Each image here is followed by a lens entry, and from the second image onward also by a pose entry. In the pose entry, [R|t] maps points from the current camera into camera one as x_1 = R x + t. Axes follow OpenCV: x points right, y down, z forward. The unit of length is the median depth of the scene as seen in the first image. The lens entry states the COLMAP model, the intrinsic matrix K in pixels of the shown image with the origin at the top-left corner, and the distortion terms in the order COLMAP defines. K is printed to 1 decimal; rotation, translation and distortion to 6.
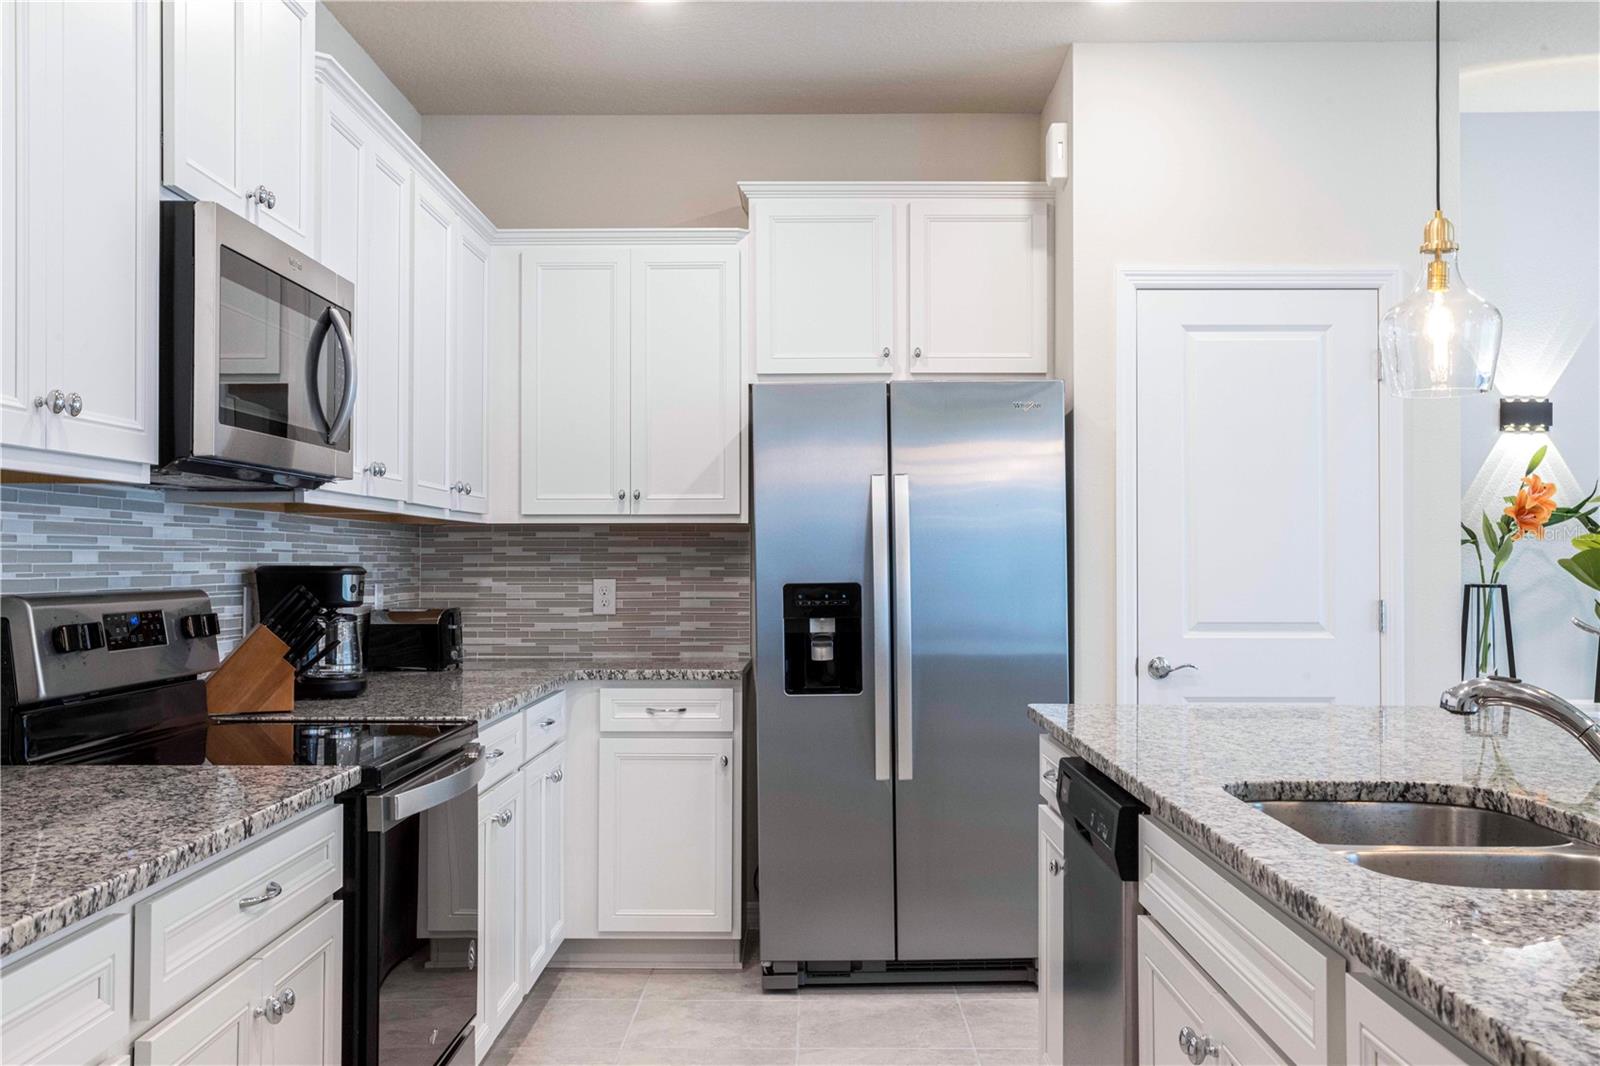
lens RADIAL K [[1570.8, 0, 800.0], [0, 1570.8, 533.0], [0, 0, 1]] dist [0.044633, 0.009524]
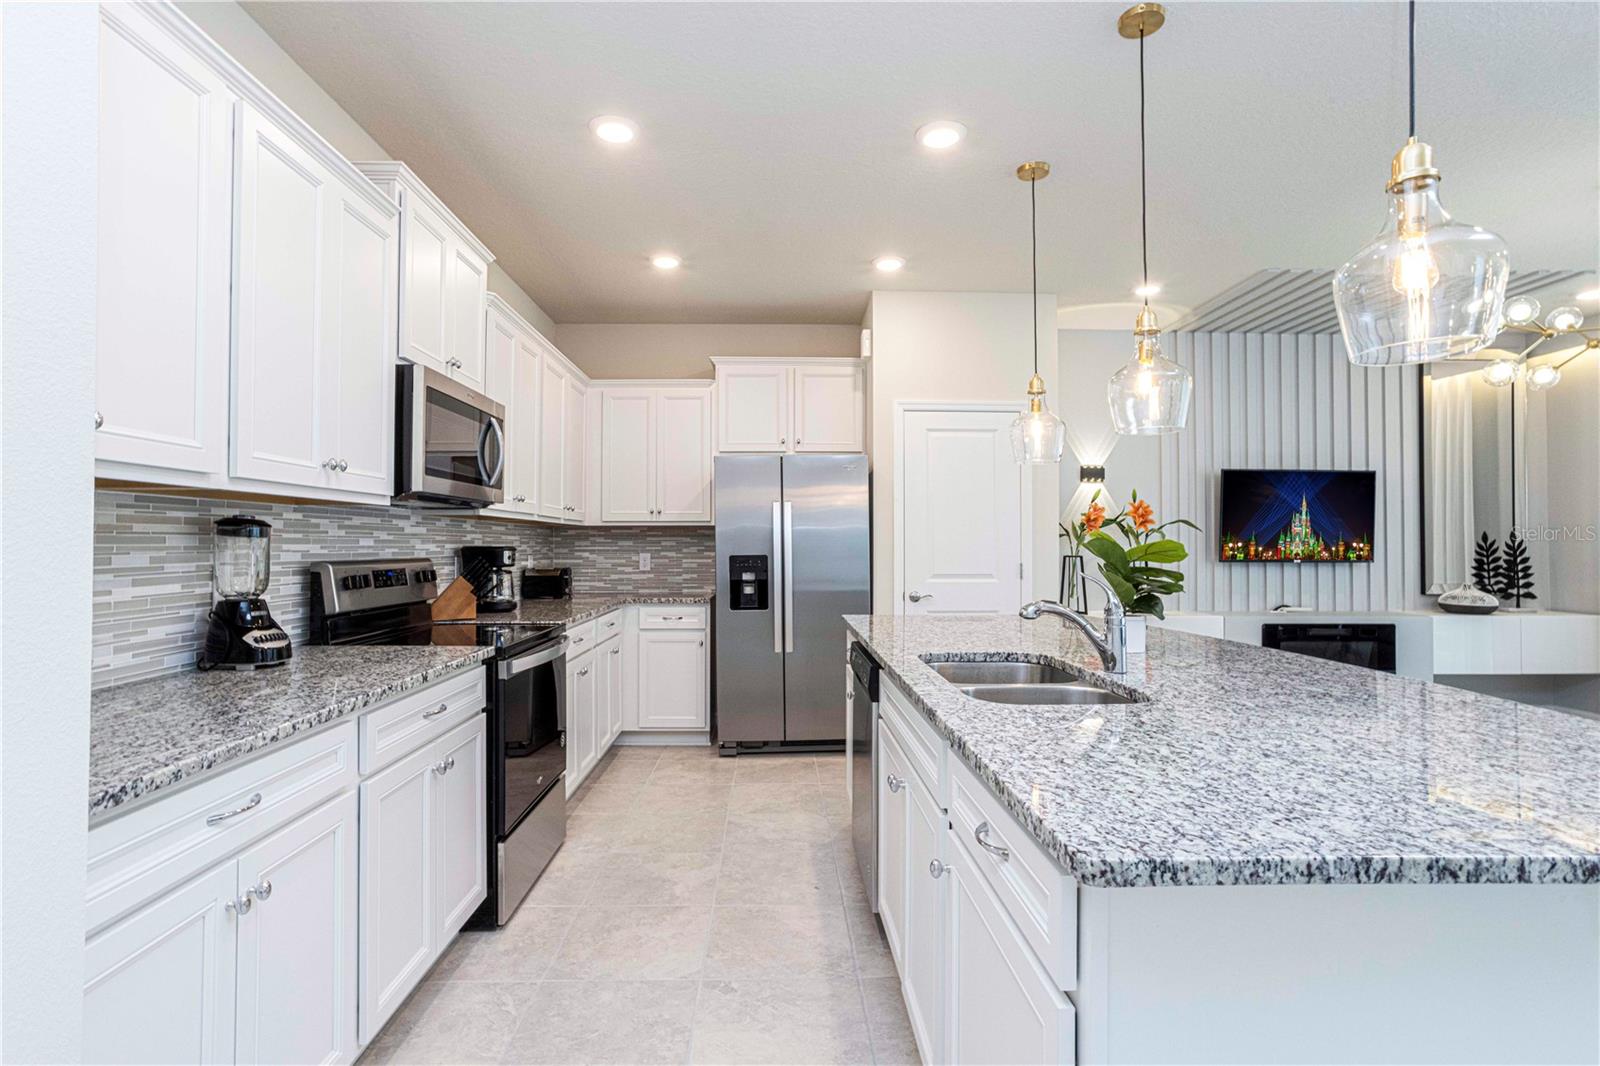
lens RADIAL K [[767.2, 0, 800.0], [0, 767.2, 533.0], [0, 0, 1]] dist [-0.015391, 0.000218]
pose [[0.999492, 0.000983, 0.031851, 0.051787], [-0.001083, 0.999995, 0.003105, 0.000203], [-0.031848, -0.003138, 0.999488, 0.012402]]
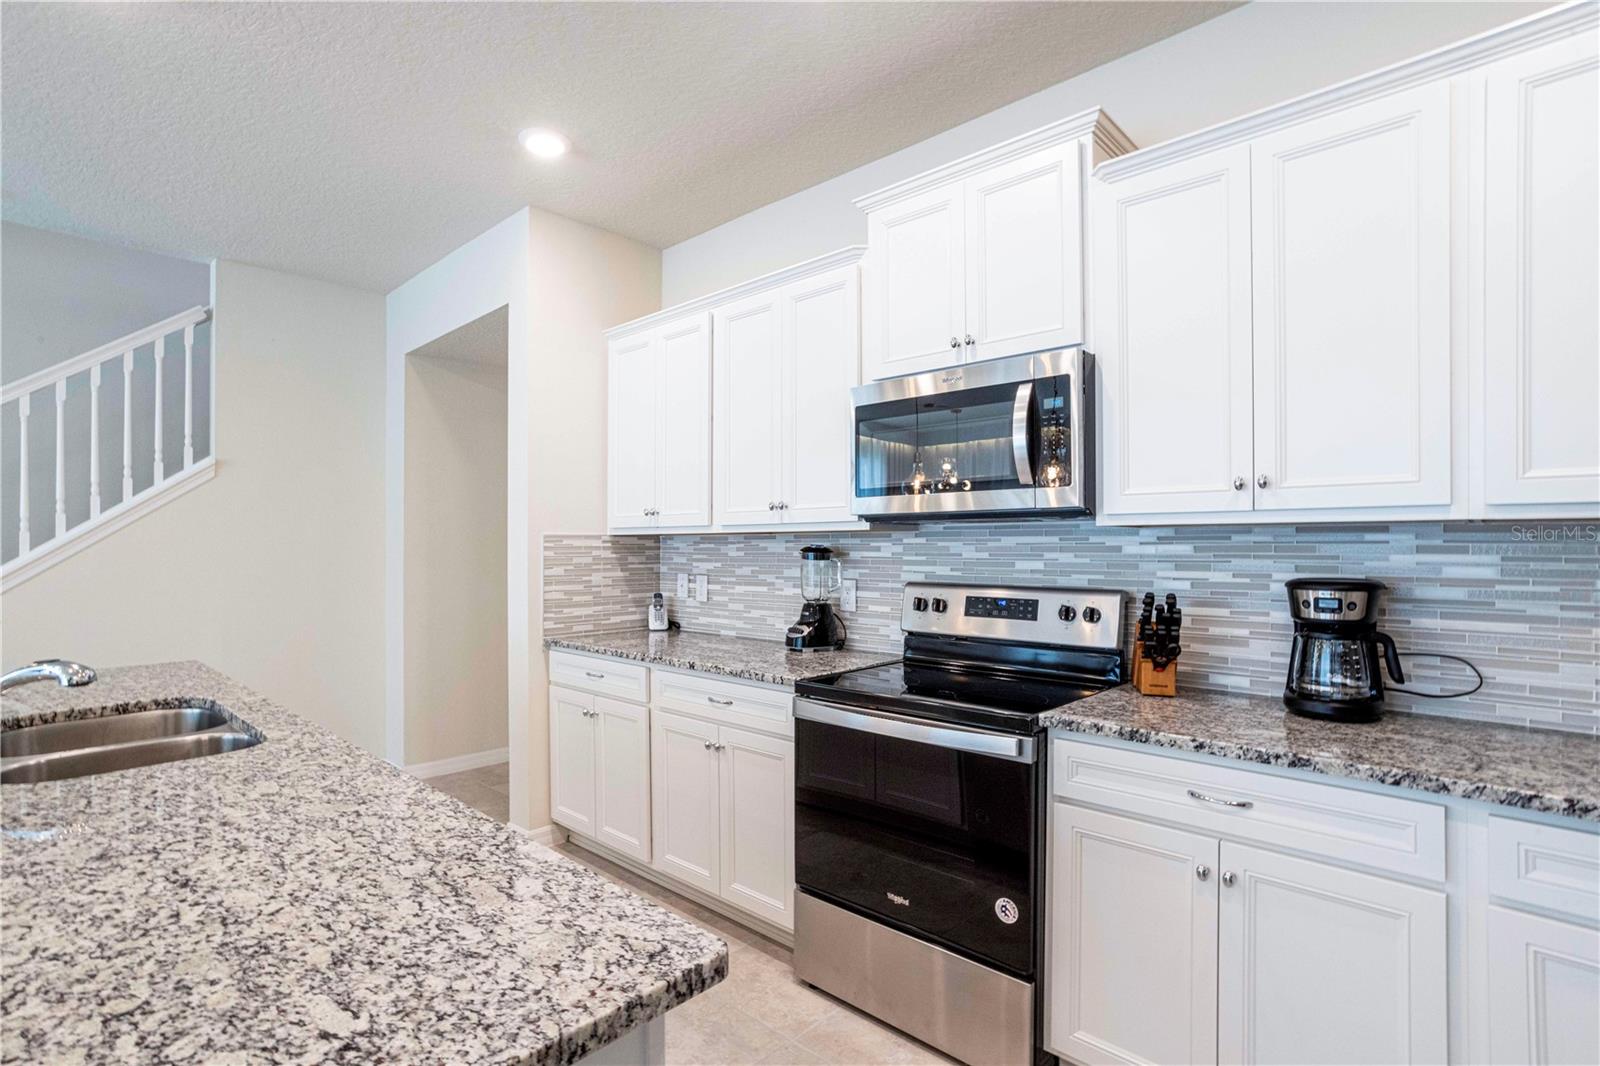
lens RADIAL K [[777.1, 0, 796.4], [0, 777.1, 546.1], [0, 0, 1]] dist [-0.042295, 0.022956]
pose [[-0.679353, -0.001330, -0.733810, 0.264313], [0.011278, 0.999861, -0.012254, 0.001074], [0.733725, -0.016601, -0.679244, 1.064832]]
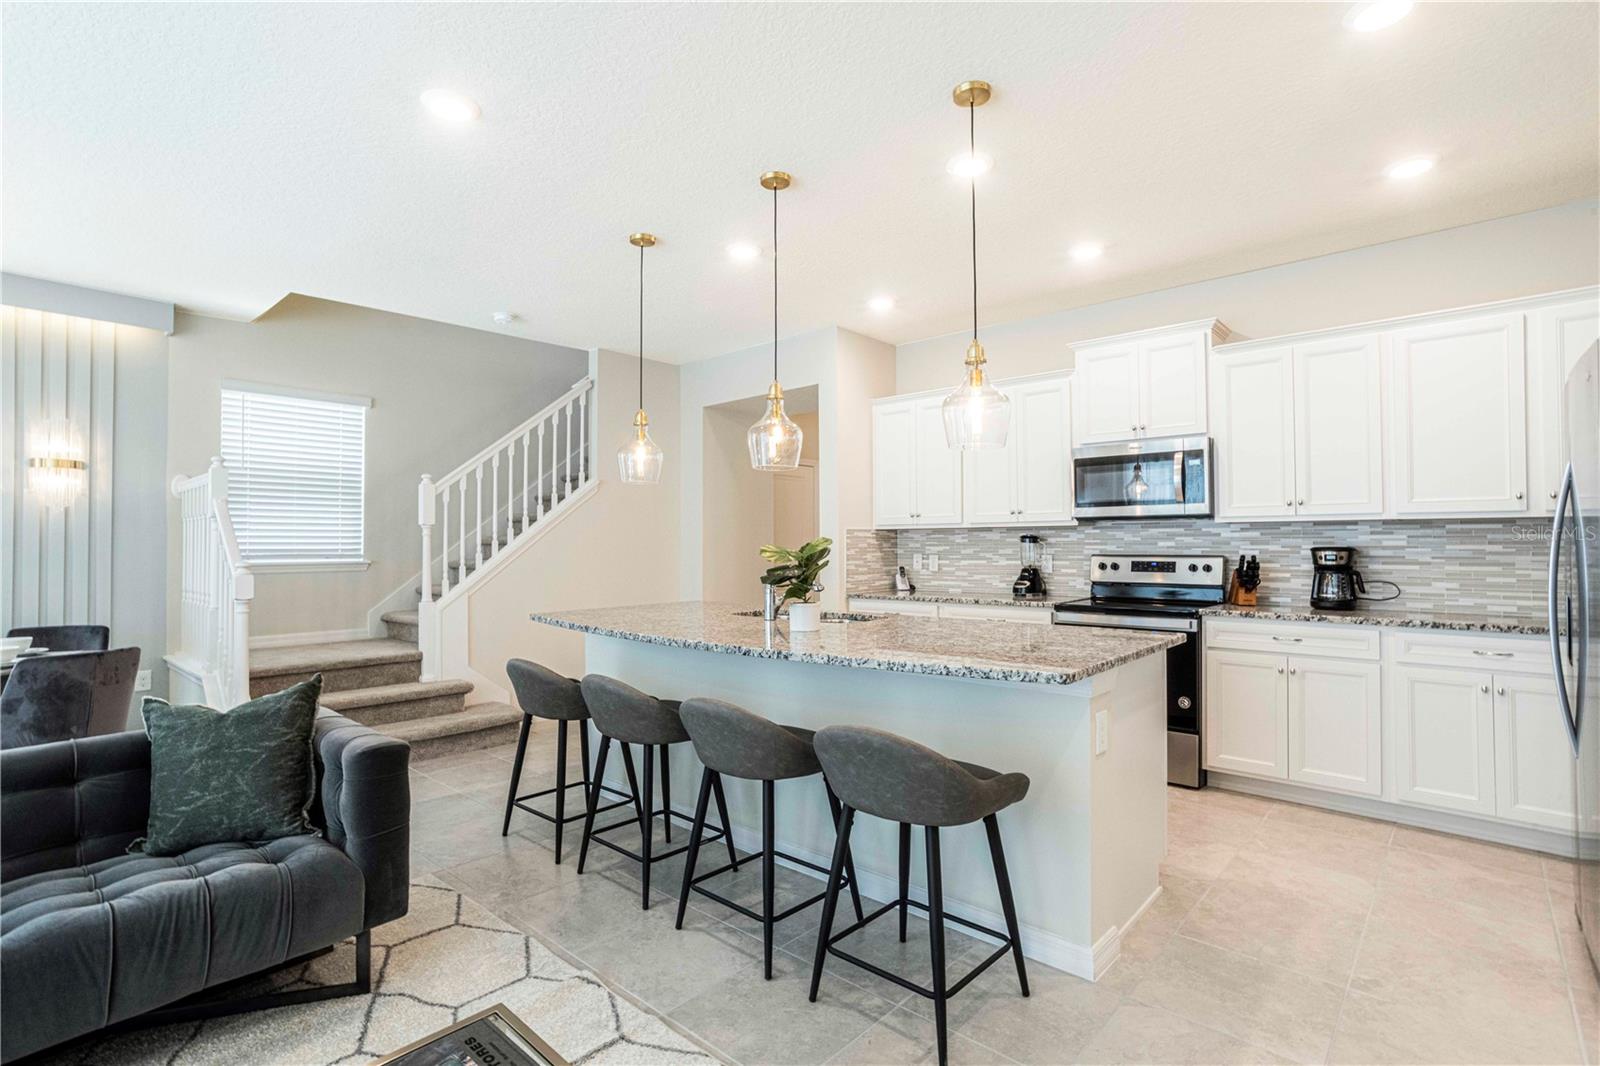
lens RADIAL K [[767.2, 0, 800.0], [0, 767.2, 533.0], [0, 0, 1]] dist [-0.015391, 0.000218]
pose [[-0.665787, -0.009609, -0.746080, 0.922052], [0.015286, 0.999532, -0.026514, 0.017195], [0.745985, -0.029058, -0.665328, 1.132953]]
